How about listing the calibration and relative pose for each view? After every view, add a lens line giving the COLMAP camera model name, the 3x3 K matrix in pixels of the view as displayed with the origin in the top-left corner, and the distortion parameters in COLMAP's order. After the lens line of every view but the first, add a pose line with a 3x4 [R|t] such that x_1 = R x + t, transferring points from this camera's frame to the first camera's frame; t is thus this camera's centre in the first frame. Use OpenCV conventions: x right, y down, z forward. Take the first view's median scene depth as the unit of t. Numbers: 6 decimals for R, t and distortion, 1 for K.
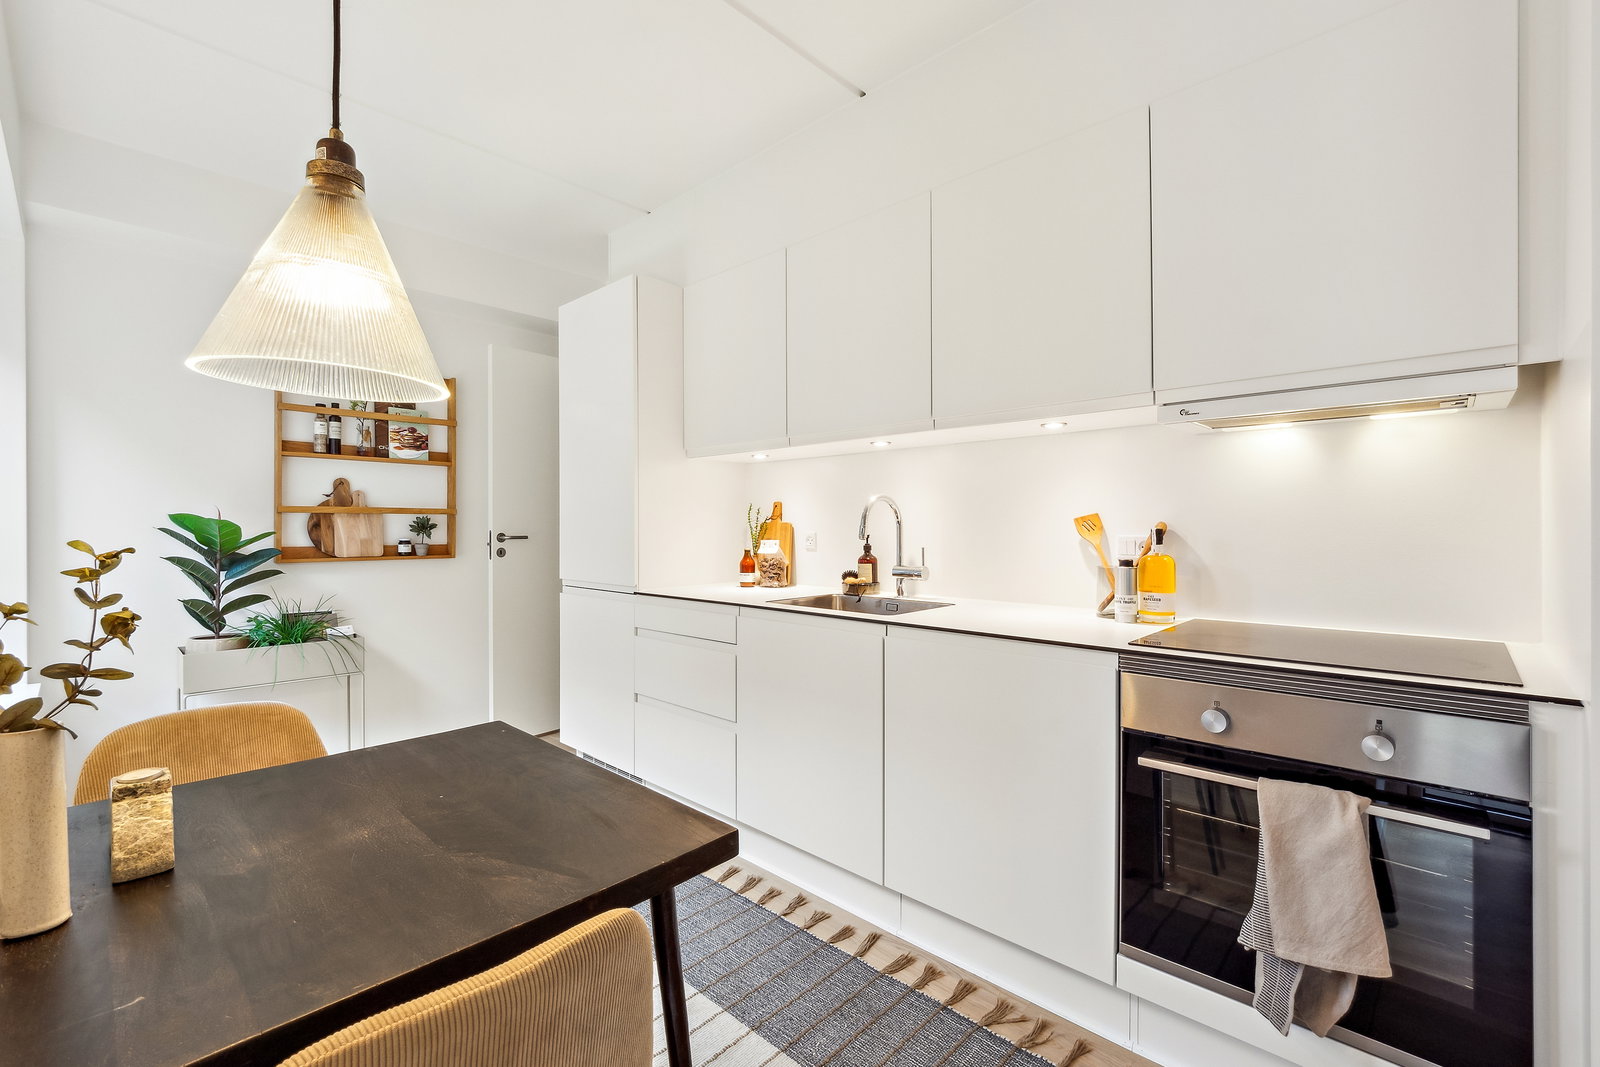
lens RADIAL K [[685.2, 0, 796.9], [0, 685.2, 531.5], [0, 0, 1]] dist [-0.001531, 0.000671]
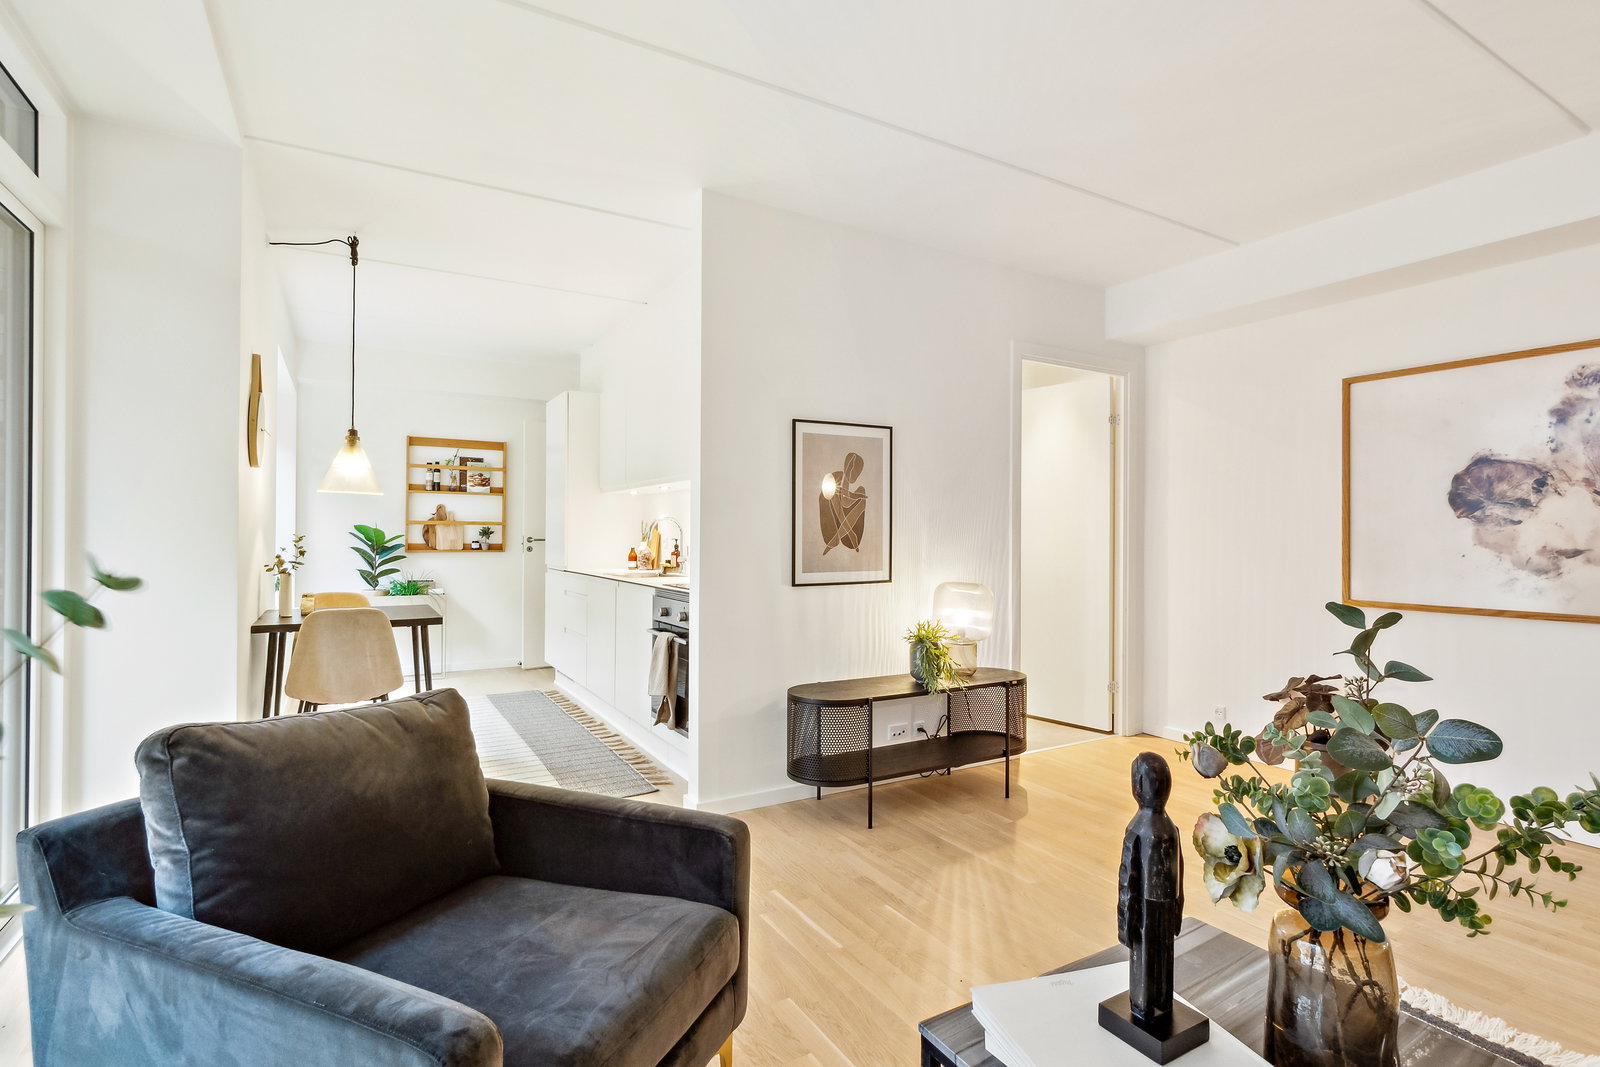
lens RADIAL K [[767.4, 0, 801.3], [0, 767.4, 533.1], [0, 0, 1]] dist [-0.000862, -0.000373]
pose [[0.962459, 0.006473, -0.271349, 0.759891], [-0.009514, 0.999906, -0.009893, 0.005501], [0.271259, 0.012103, 0.962430, -0.636955]]
